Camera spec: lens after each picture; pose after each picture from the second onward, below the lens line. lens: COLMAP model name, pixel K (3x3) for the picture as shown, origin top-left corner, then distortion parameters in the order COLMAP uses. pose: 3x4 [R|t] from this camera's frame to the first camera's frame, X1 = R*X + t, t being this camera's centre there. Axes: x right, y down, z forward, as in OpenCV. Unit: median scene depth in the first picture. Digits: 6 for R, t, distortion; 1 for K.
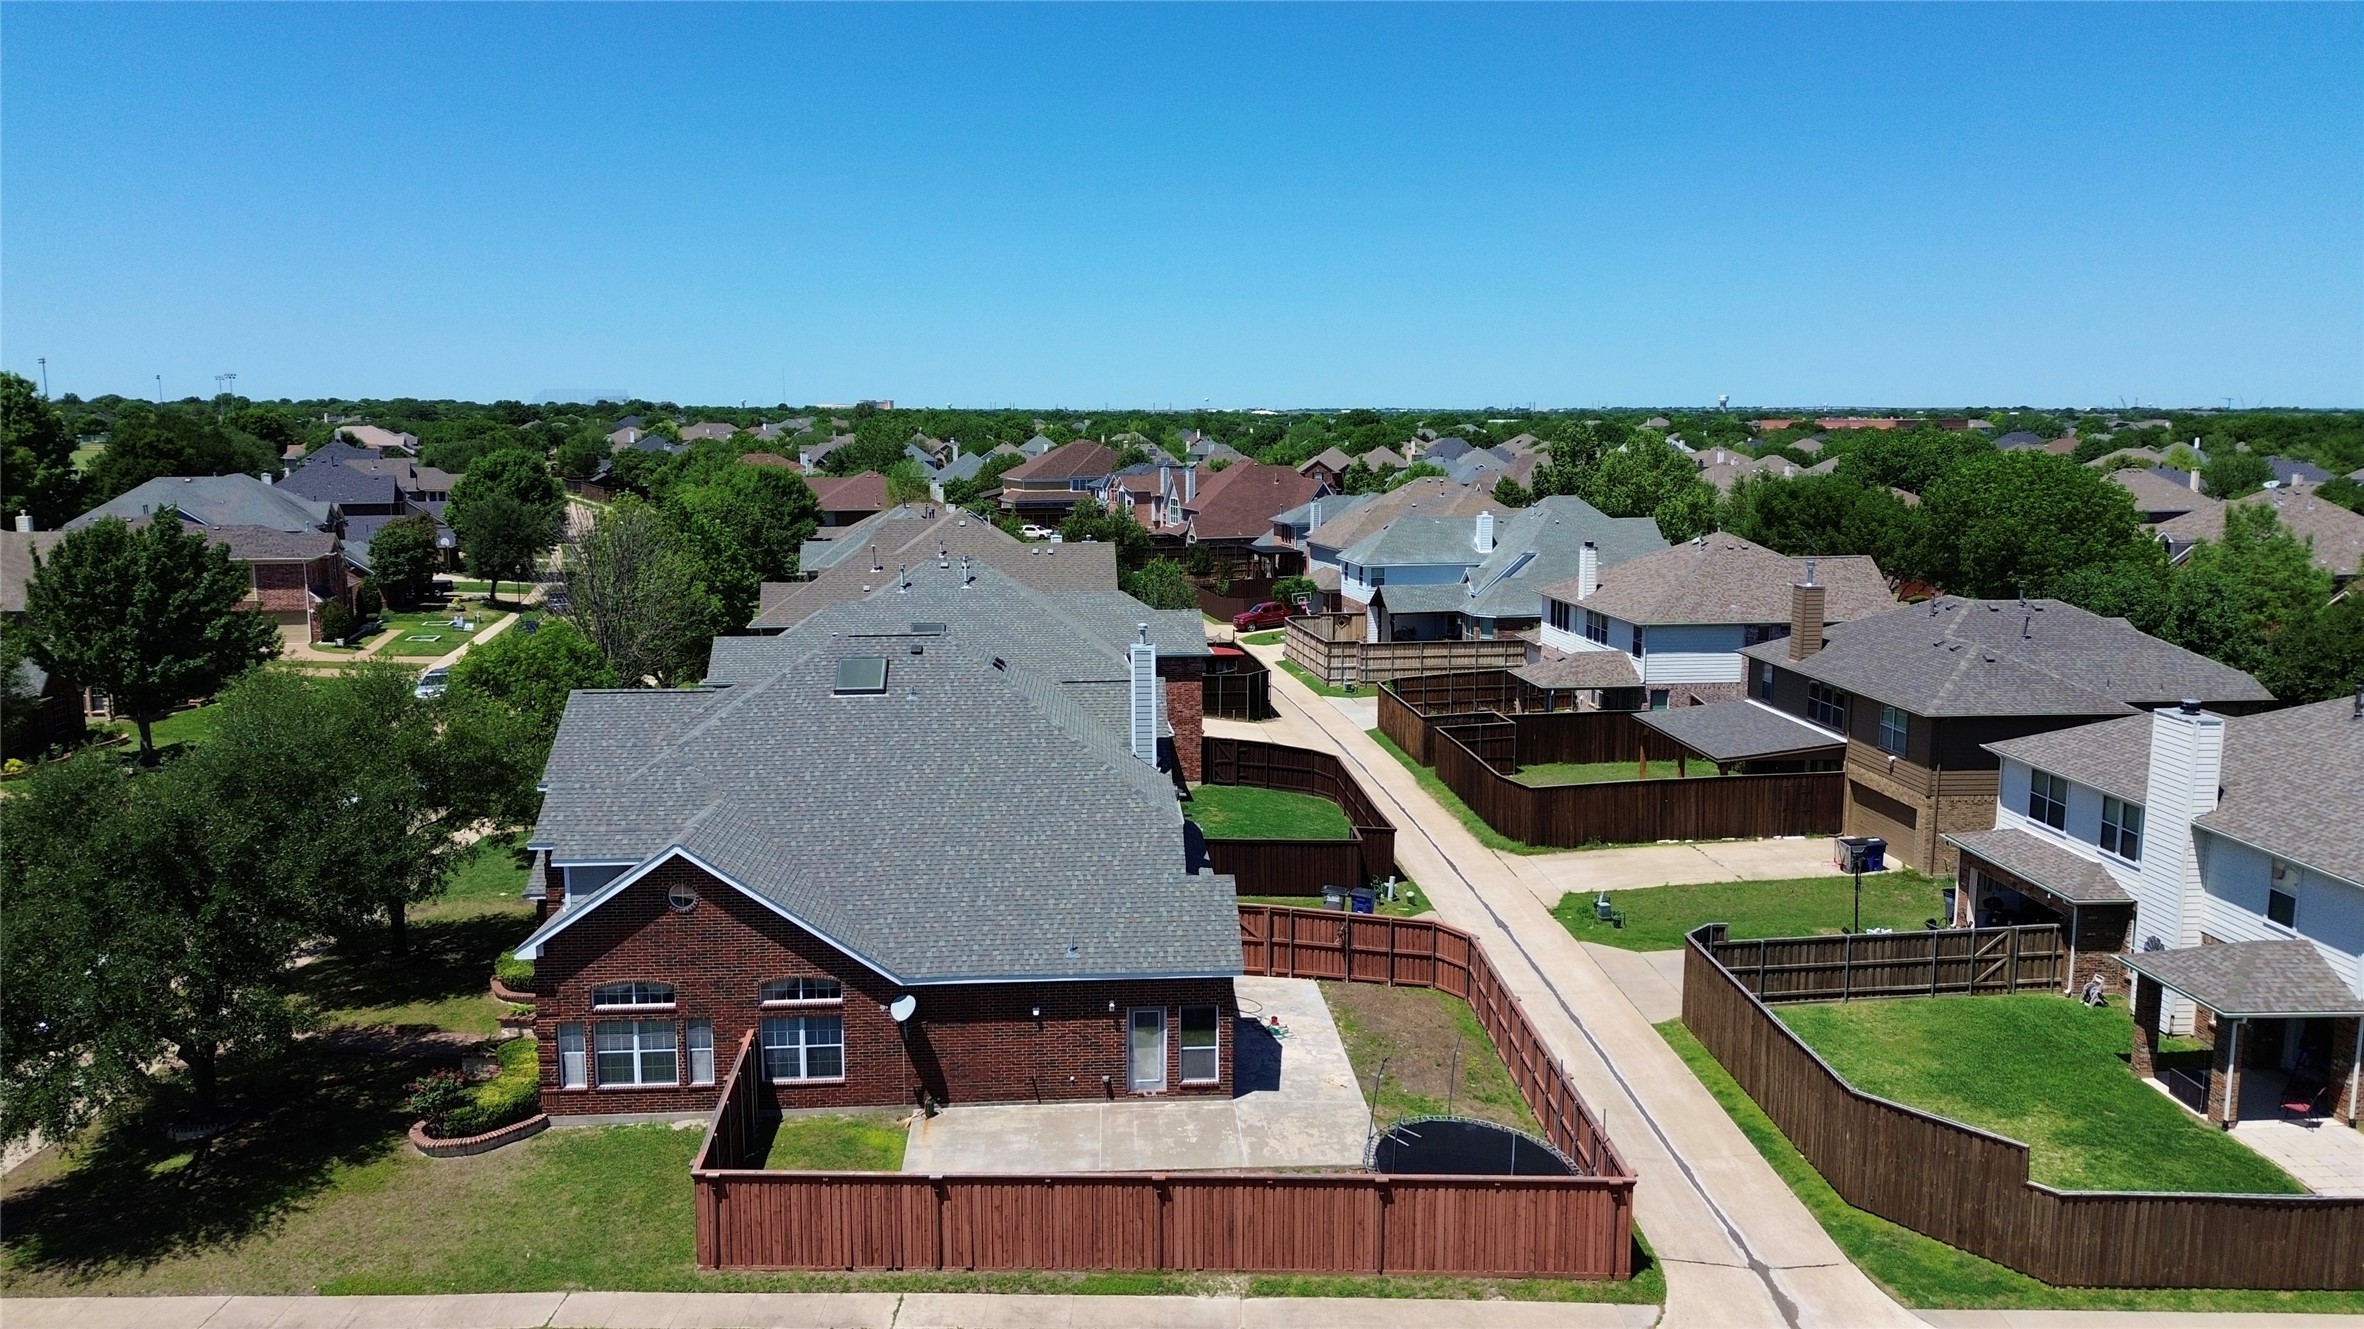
lens RADIAL K [[1655.5, 0, 1182.0], [0, 1655.5, 664.5], [0, 0, 1]] dist [0.073819, -0.079570]
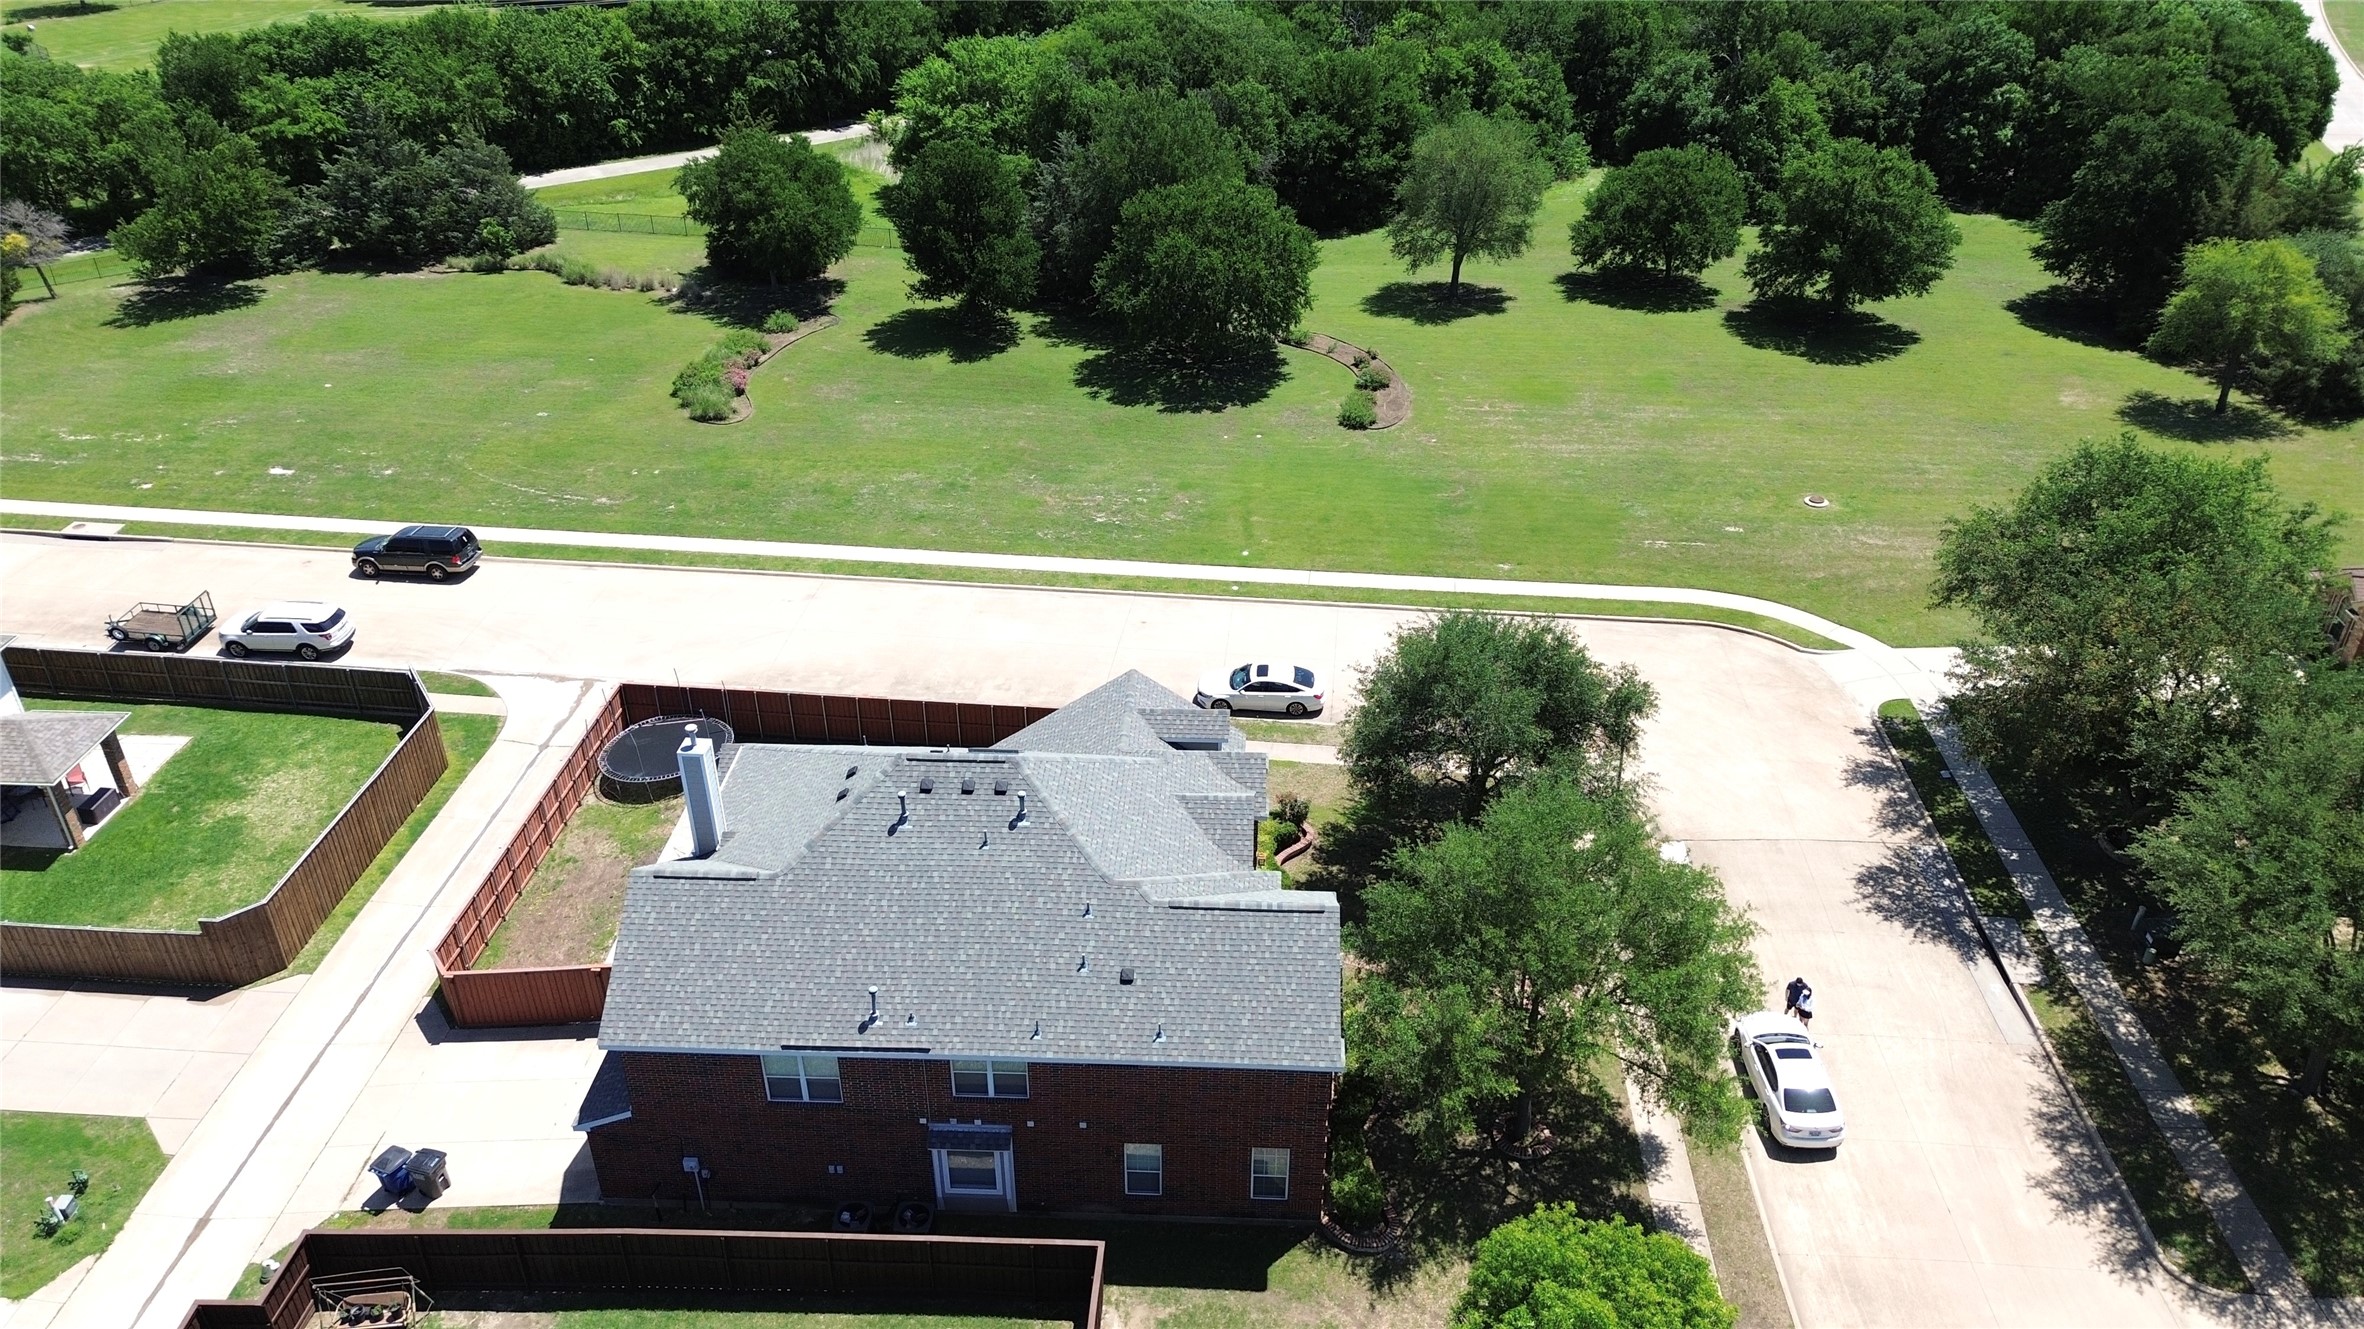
lens RADIAL K [[1655.5, 0, 1182.0], [0, 1655.5, 664.5], [0, 0, 1]] dist [0.073819, -0.079570]
pose [[-0.995185, -0.052573, 0.082719, -0.443044], [0.011598, 0.774871, 0.632013, -0.761801], [-0.097324, 0.629929, -0.770531, 2.007462]]
